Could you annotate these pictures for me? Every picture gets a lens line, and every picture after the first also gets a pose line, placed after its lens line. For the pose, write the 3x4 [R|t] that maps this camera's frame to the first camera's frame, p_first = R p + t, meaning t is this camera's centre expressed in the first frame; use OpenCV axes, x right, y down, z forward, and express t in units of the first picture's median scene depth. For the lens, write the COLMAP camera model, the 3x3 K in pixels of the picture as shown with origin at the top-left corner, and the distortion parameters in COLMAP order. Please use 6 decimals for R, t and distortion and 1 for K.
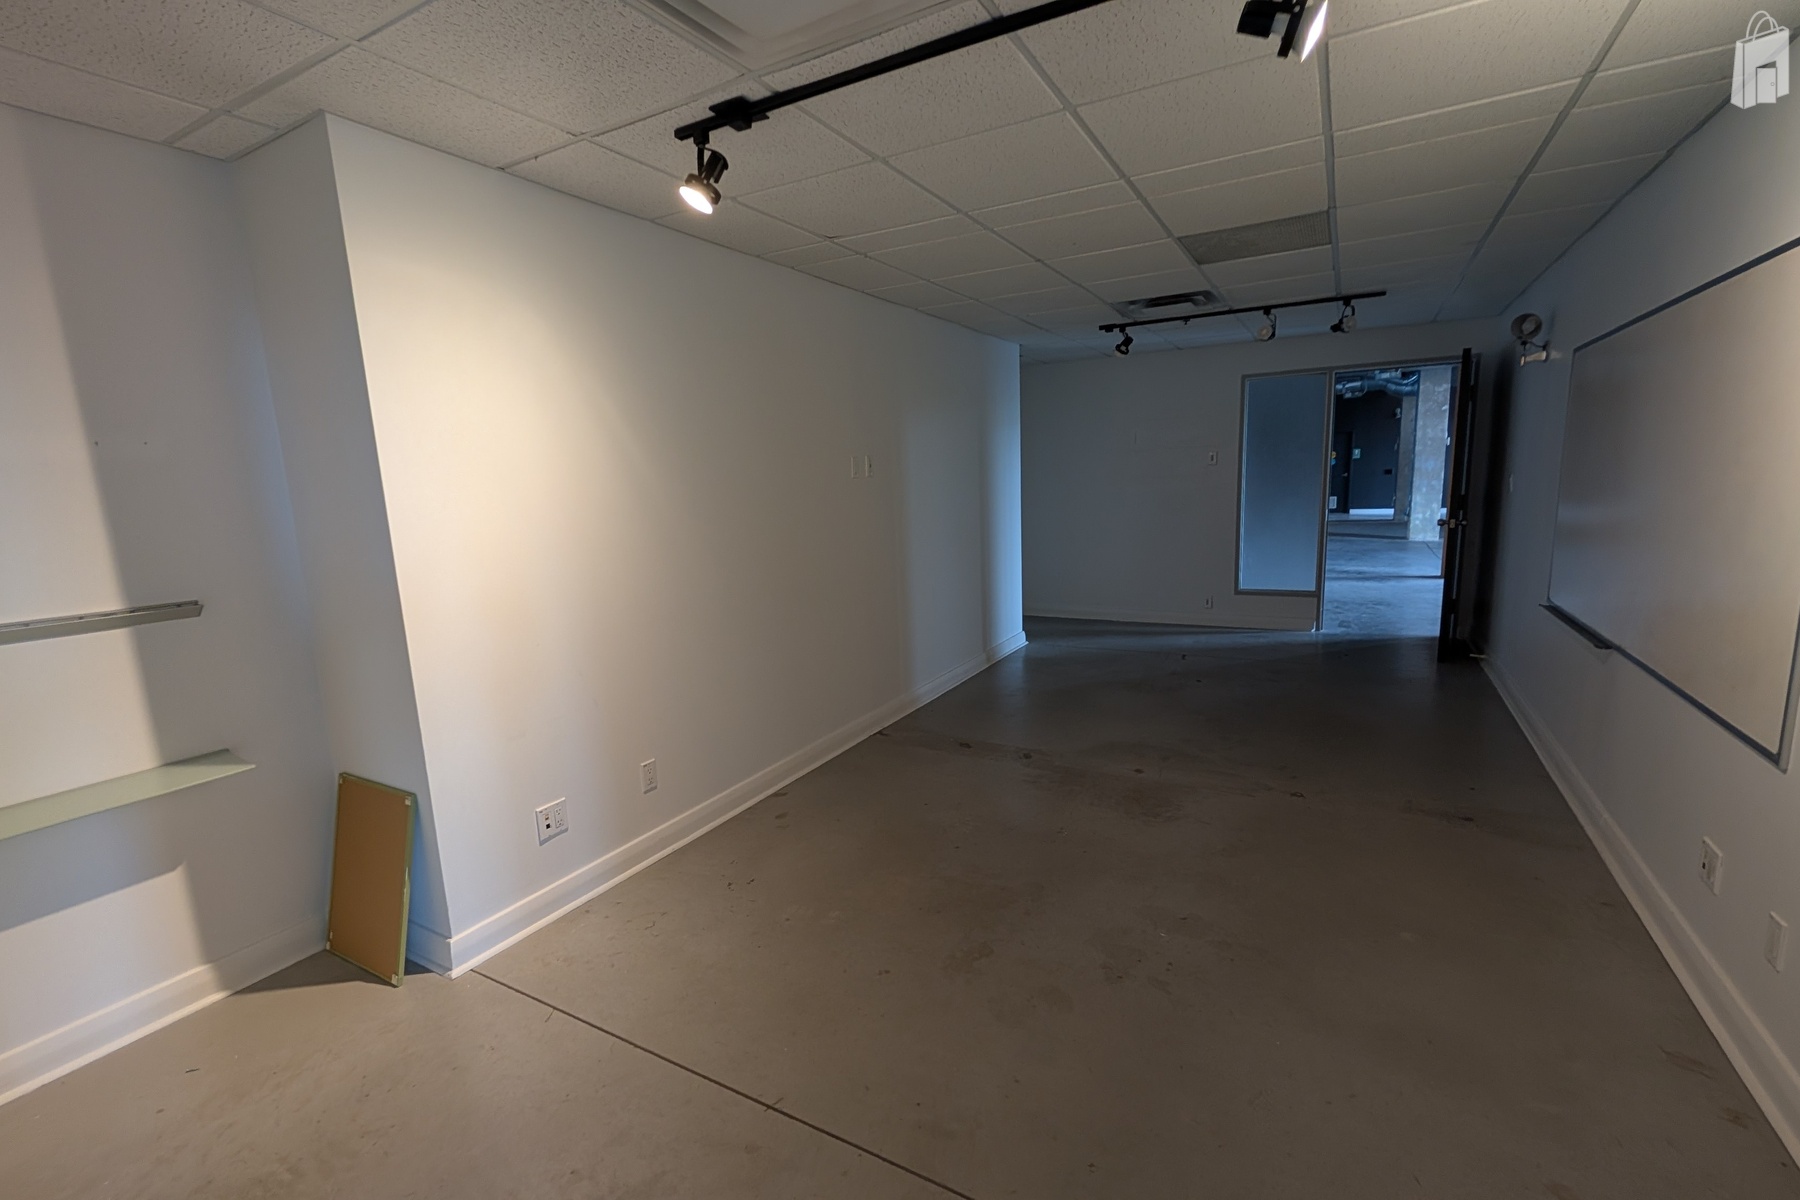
lens RADIAL K [[778.1, 0, 908.4], [0, 778.1, 611.9], [0, 0, 1]] dist [-0.002610, -0.000313]
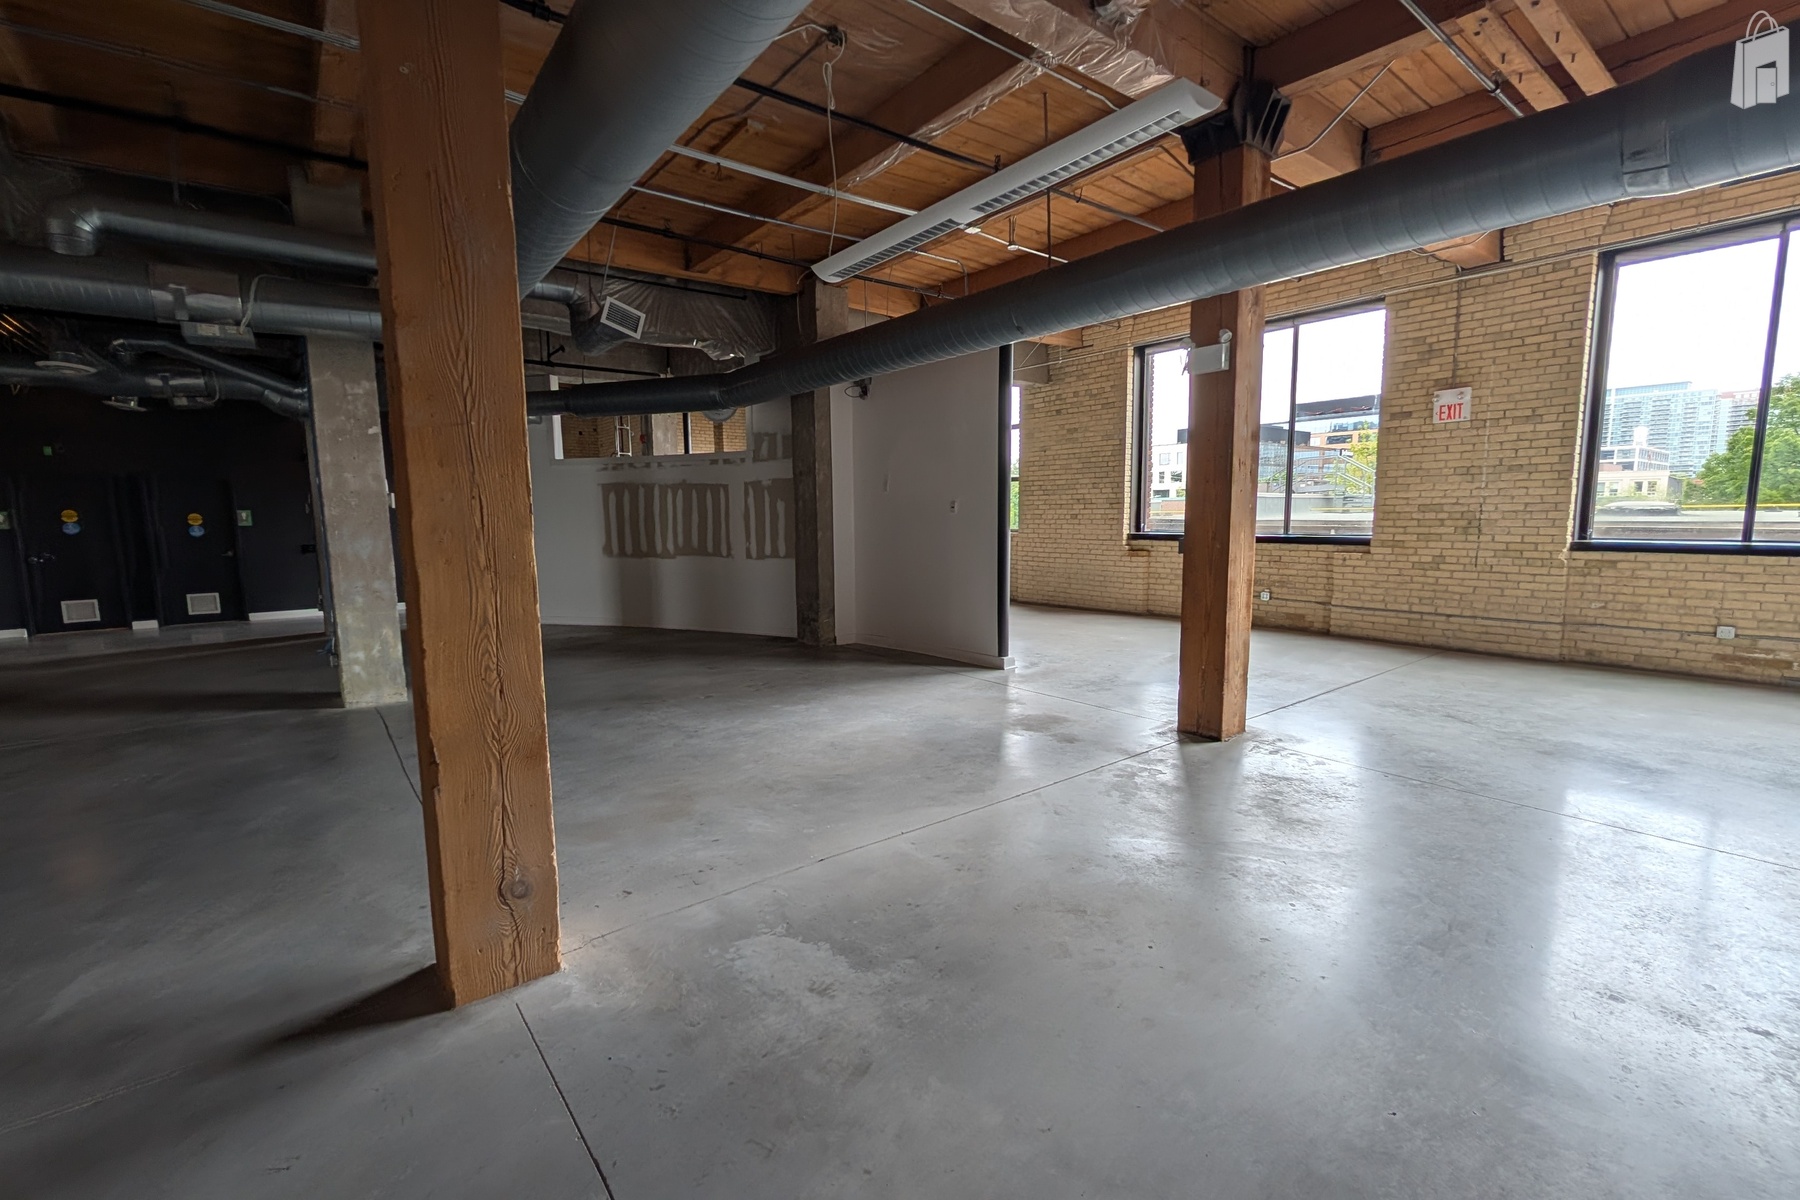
lens RADIAL K [[778.1, 0, 908.4], [0, 778.1, 611.9], [0, 0, 1]] dist [-0.002610, -0.000313]
pose [[0.390821, -0.083132, 0.916705, 0.357306], [0.156613, 0.987397, 0.022774, -0.107535], [-0.907045, 0.134667, 0.398915, 0.505541]]
